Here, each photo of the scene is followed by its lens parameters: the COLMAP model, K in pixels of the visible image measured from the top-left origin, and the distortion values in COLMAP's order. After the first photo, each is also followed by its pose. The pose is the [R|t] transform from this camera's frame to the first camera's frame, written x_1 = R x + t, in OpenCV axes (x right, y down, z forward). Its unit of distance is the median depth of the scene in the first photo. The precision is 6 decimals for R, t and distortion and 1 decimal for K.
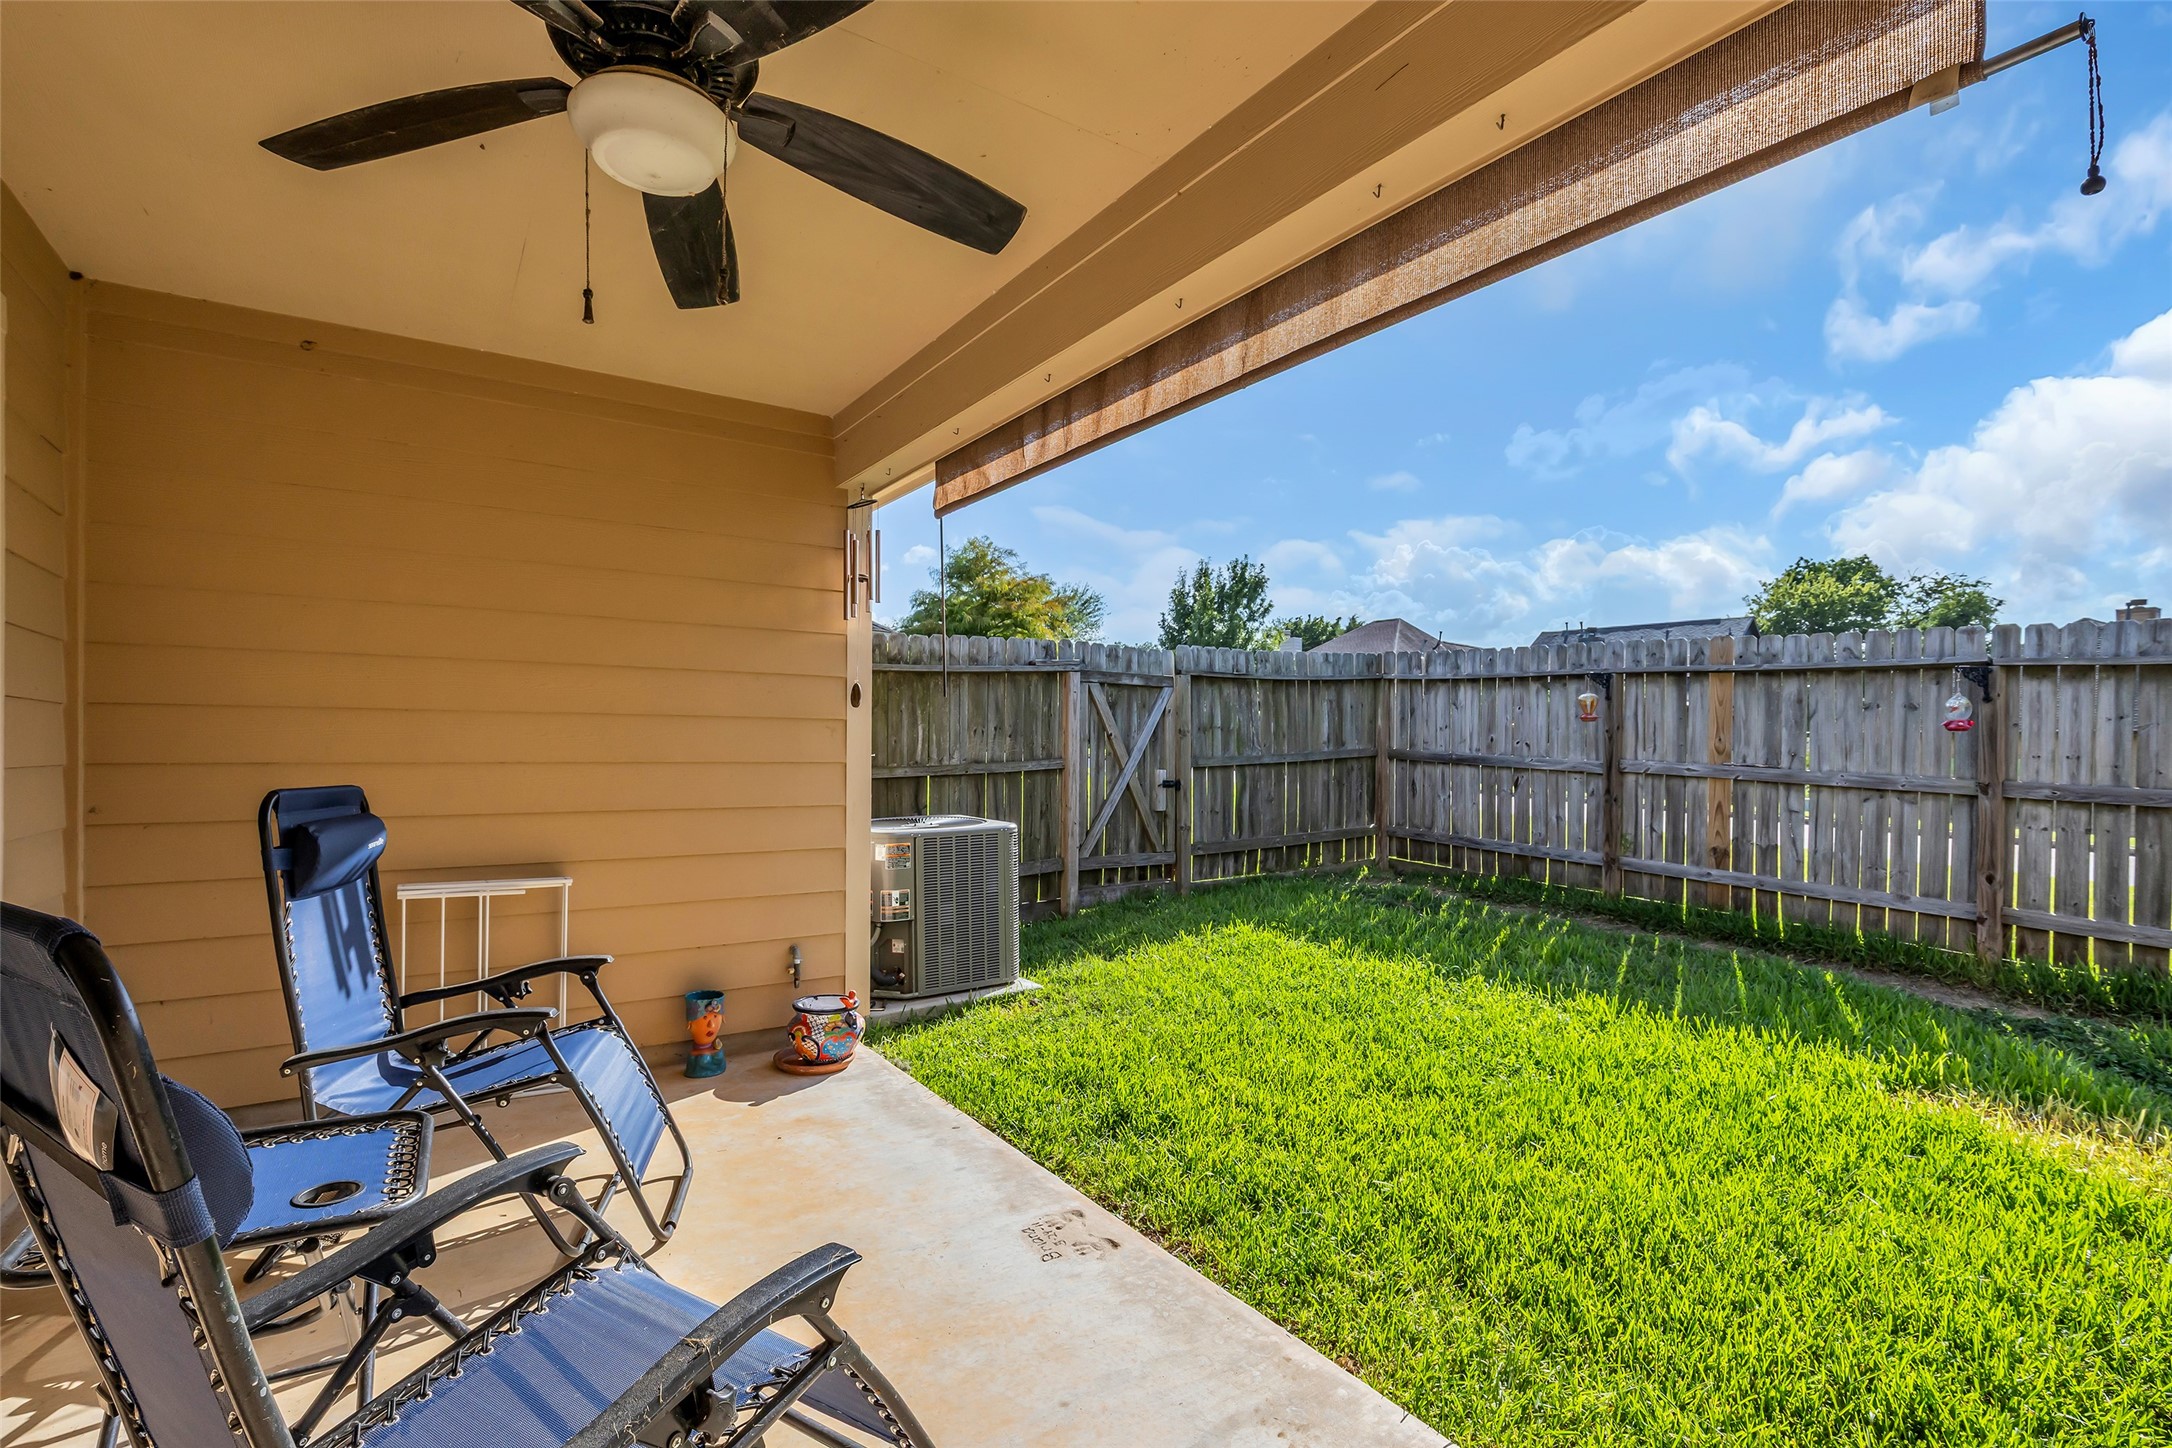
lens RADIAL K [[993.9, 0, 1084.9], [0, 993.9, 738.4], [0, 0, 1]] dist [-0.017502, 0.000287]
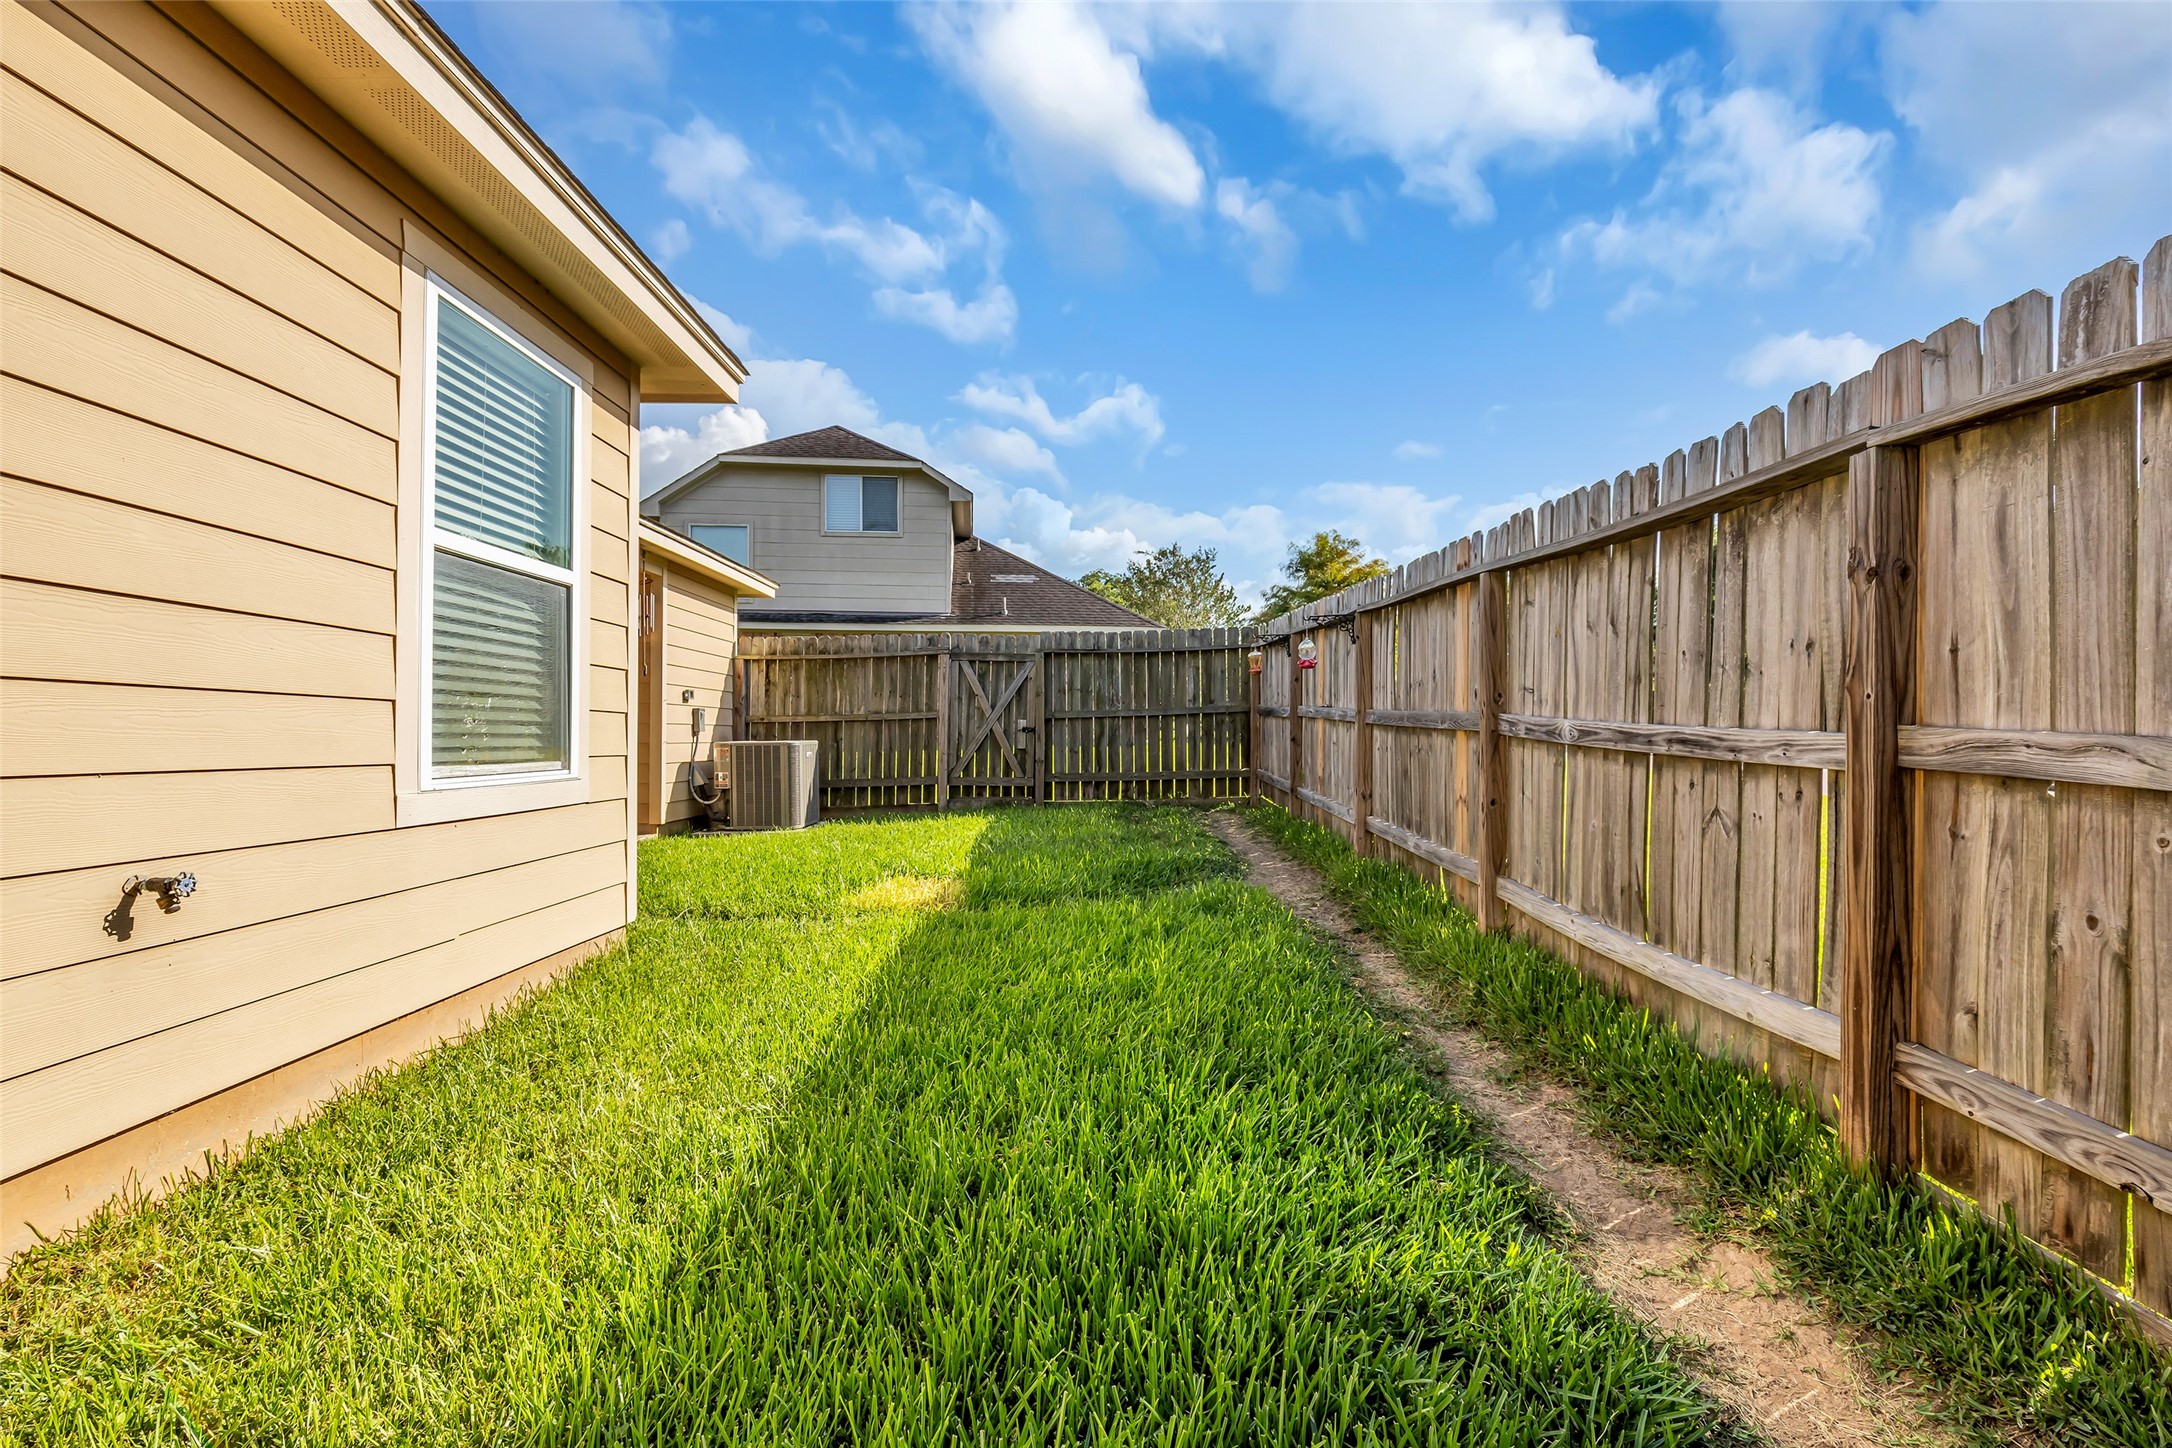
lens RADIAL K [[993.9, 0, 1084.7], [0, 993.9, 730.9], [0, 0, 1]] dist [-0.017502, 0.000287]
pose [[0.832745, -0.003404, -0.553647, 0.958637], [0.004142, 0.999991, 0.000082, 0.048884], [0.553642, -0.002362, 0.832752, -0.142147]]
